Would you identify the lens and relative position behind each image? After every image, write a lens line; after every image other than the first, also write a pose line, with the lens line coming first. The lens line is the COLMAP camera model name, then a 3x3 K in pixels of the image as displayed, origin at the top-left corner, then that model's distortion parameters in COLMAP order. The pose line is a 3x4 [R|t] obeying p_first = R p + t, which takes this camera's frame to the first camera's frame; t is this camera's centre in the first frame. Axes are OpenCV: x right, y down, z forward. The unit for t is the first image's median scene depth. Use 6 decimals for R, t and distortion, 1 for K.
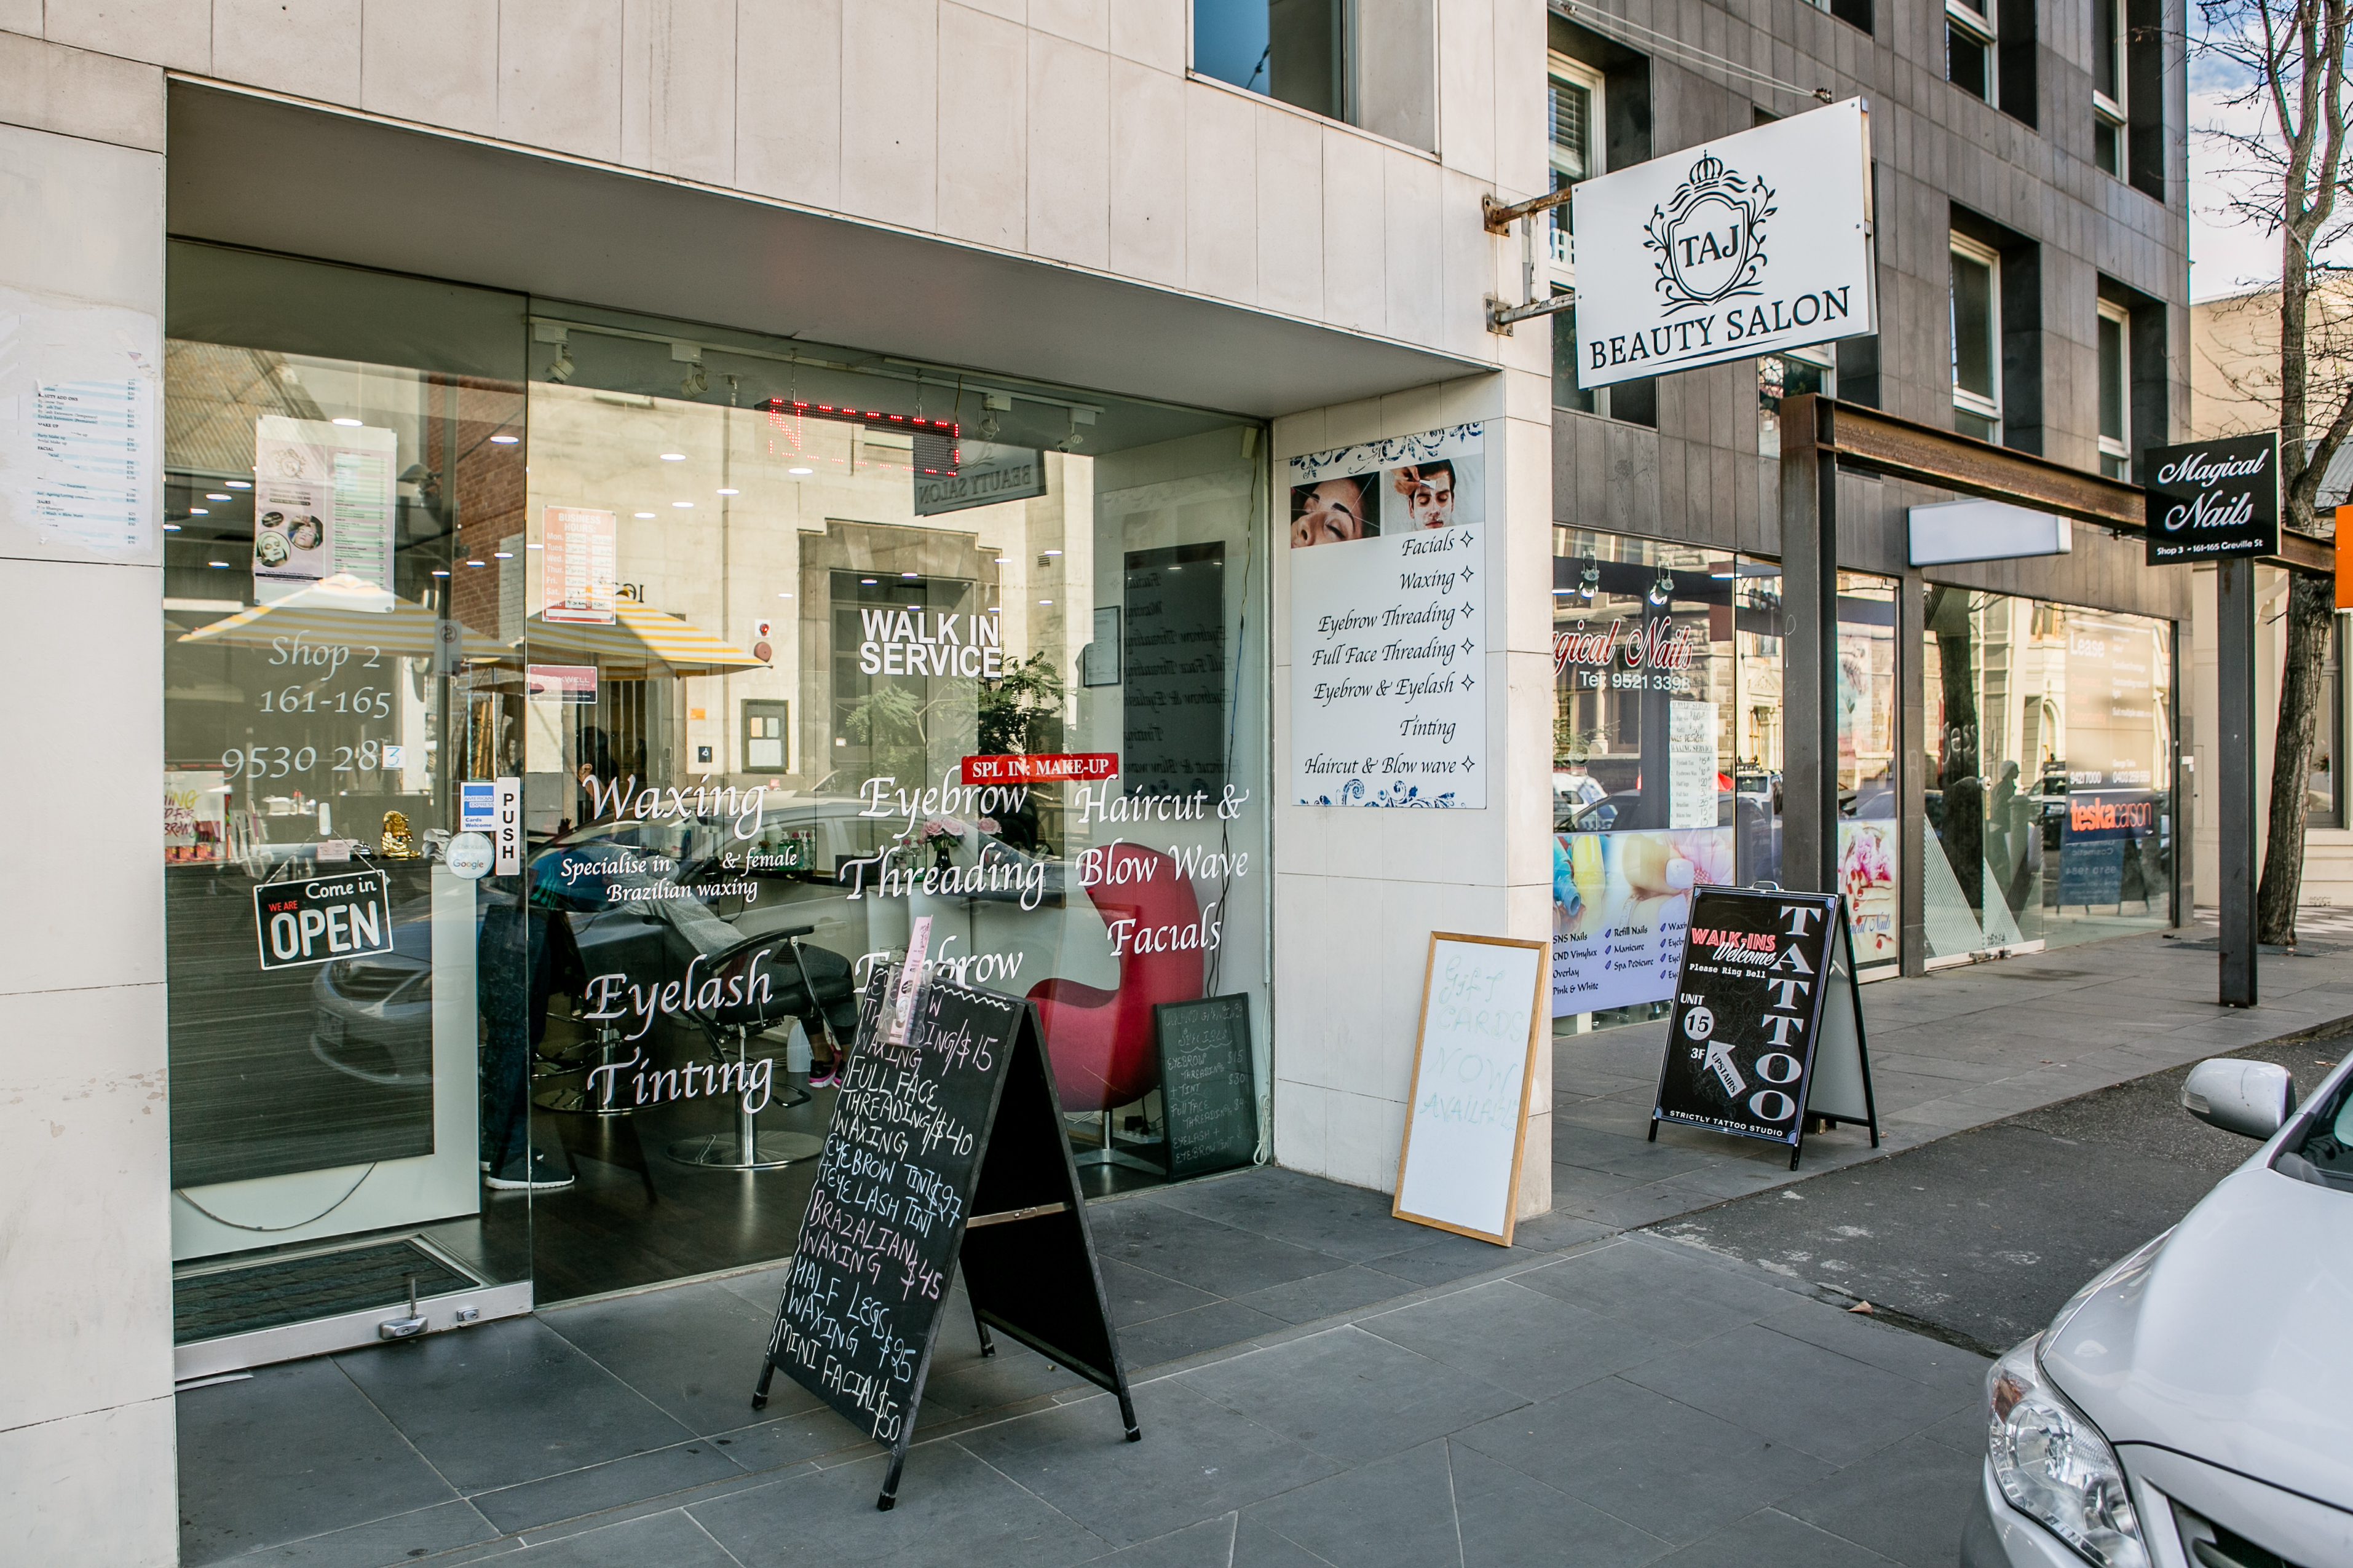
lens RADIAL K [[1711.0, 0, 1080.6], [0, 1711.0, 773.4], [0, 0, 1]] dist [-0.102042, 0.052555]
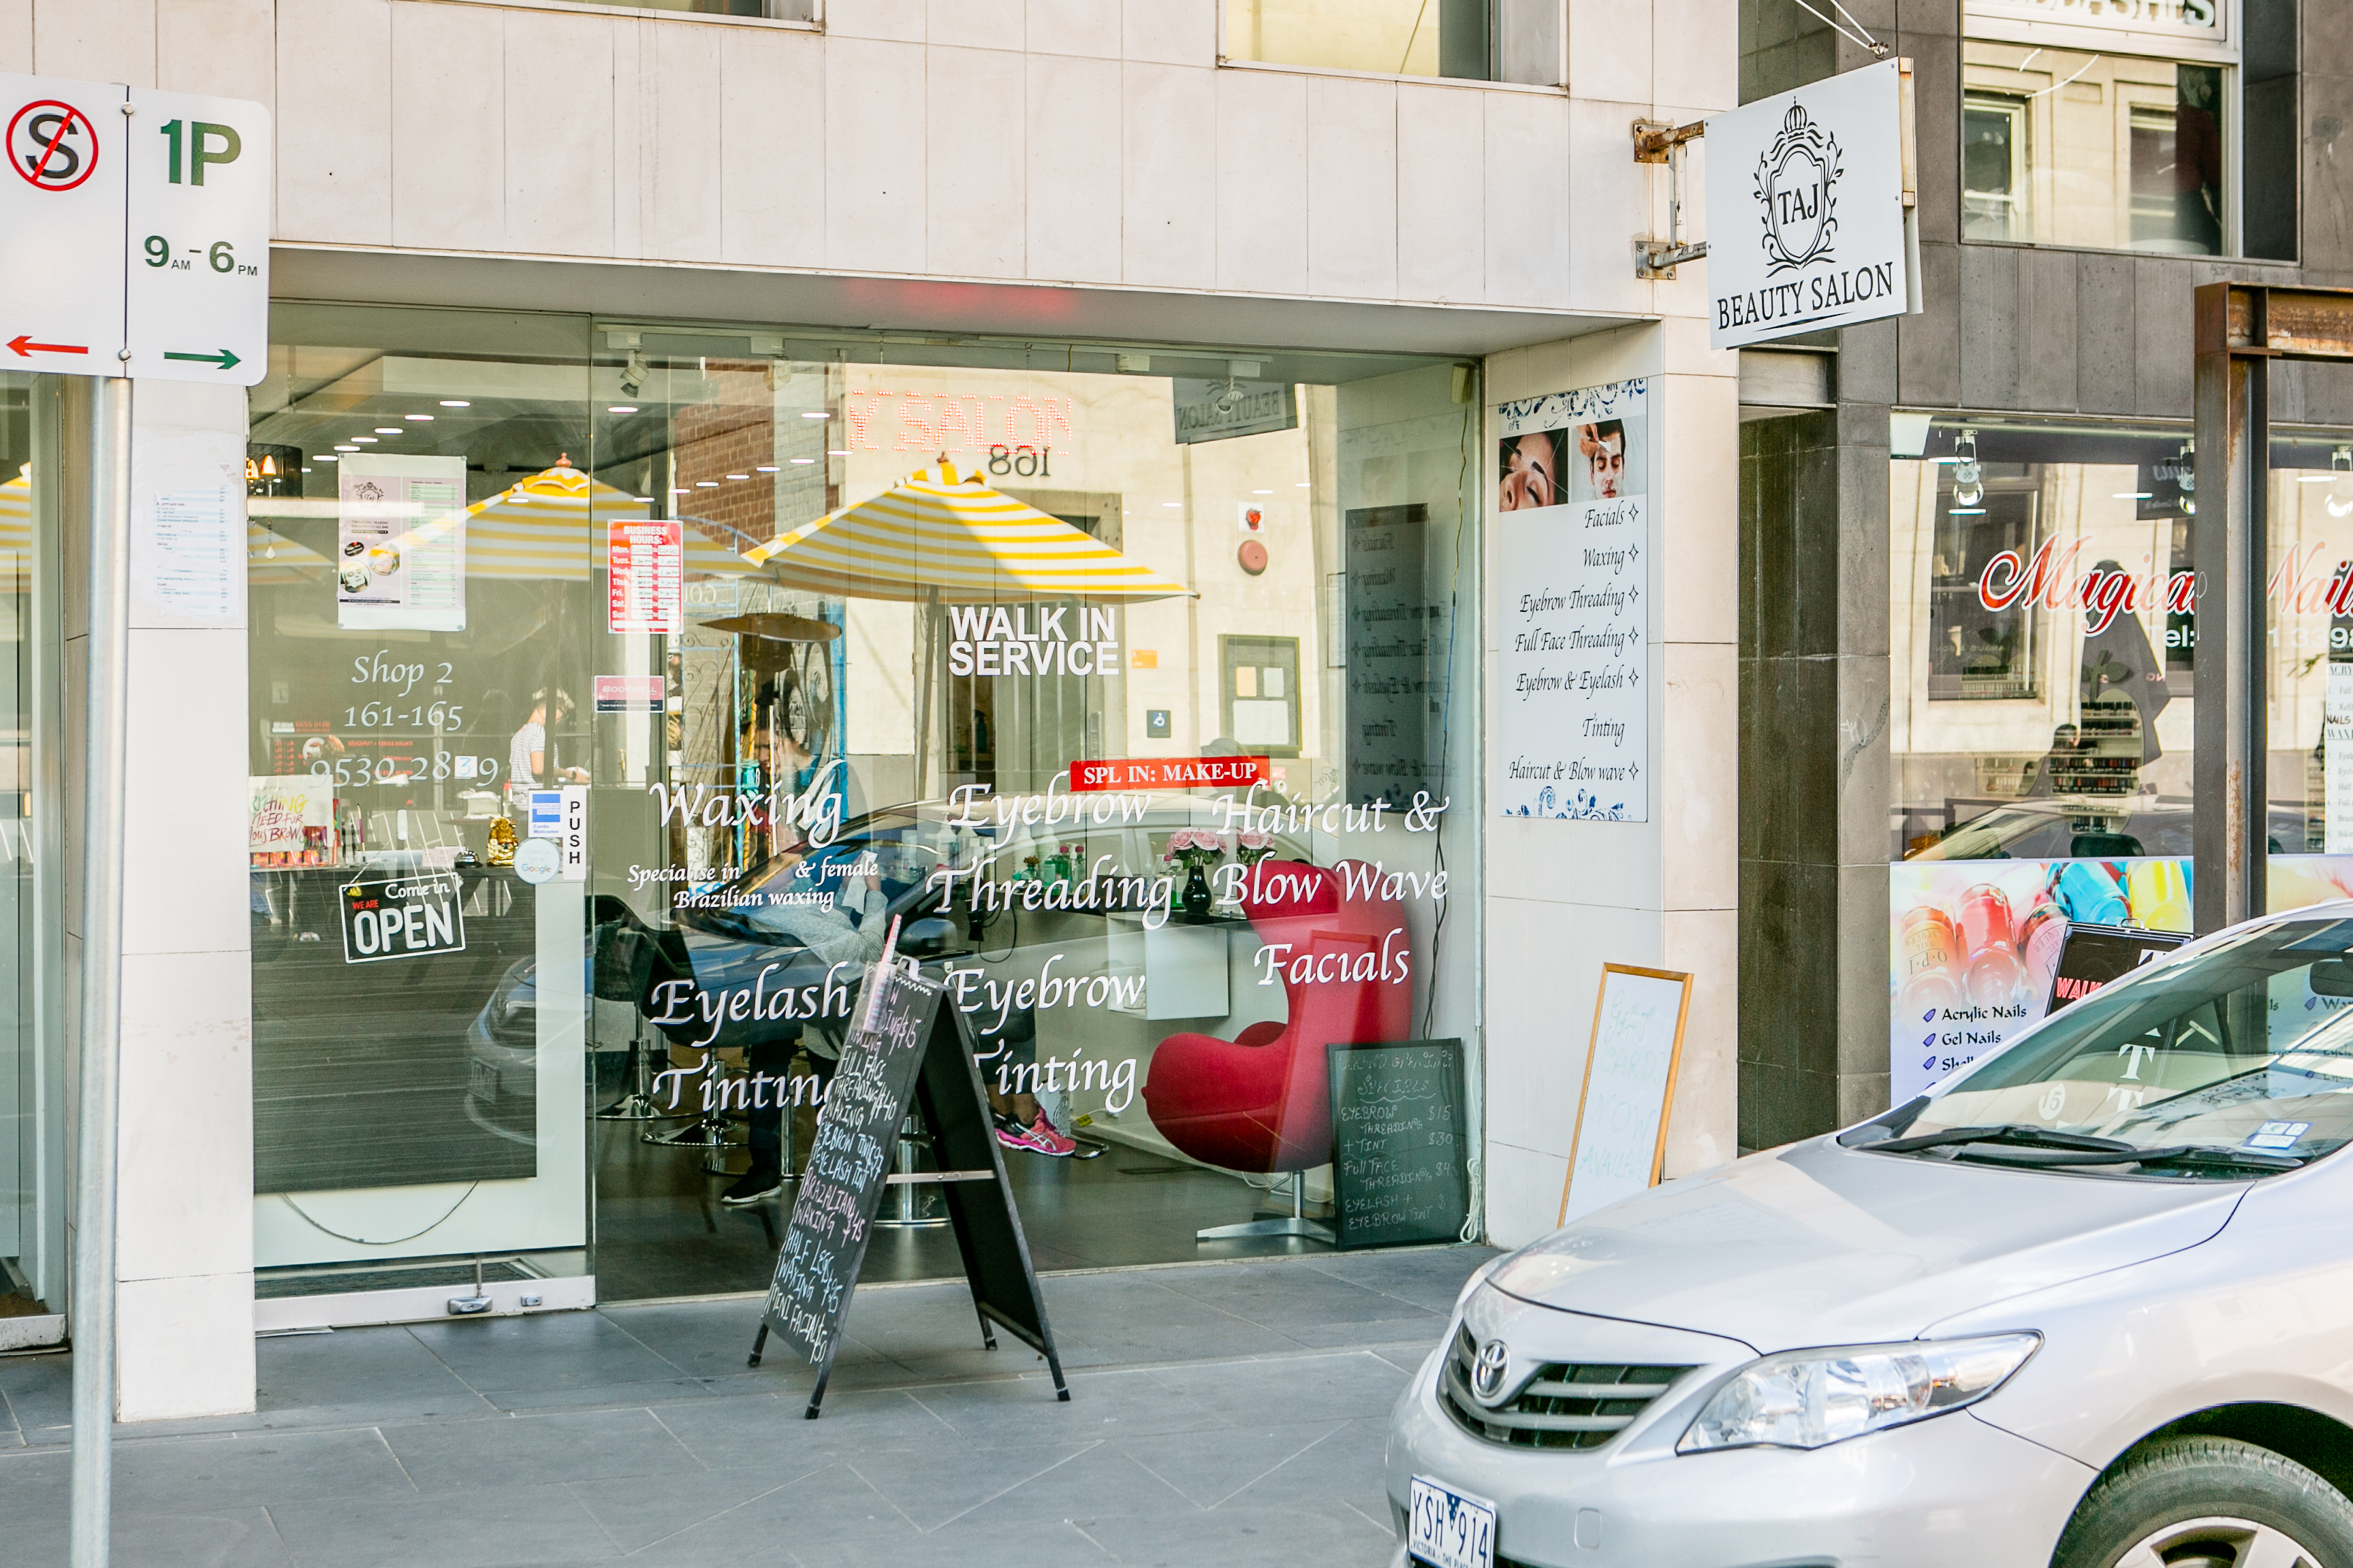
lens RADIAL K [[3368.4, 0, 1184.0], [0, 3368.4, 775.5], [0, 0, 1]] dist [-0.055428, 0.000000]
pose [[0.965731, 0.003047, -0.259529, 0.510328], [-0.000636, 0.999956, 0.009375, -0.021391], [0.259546, -0.008888, 0.965690, -0.818351]]
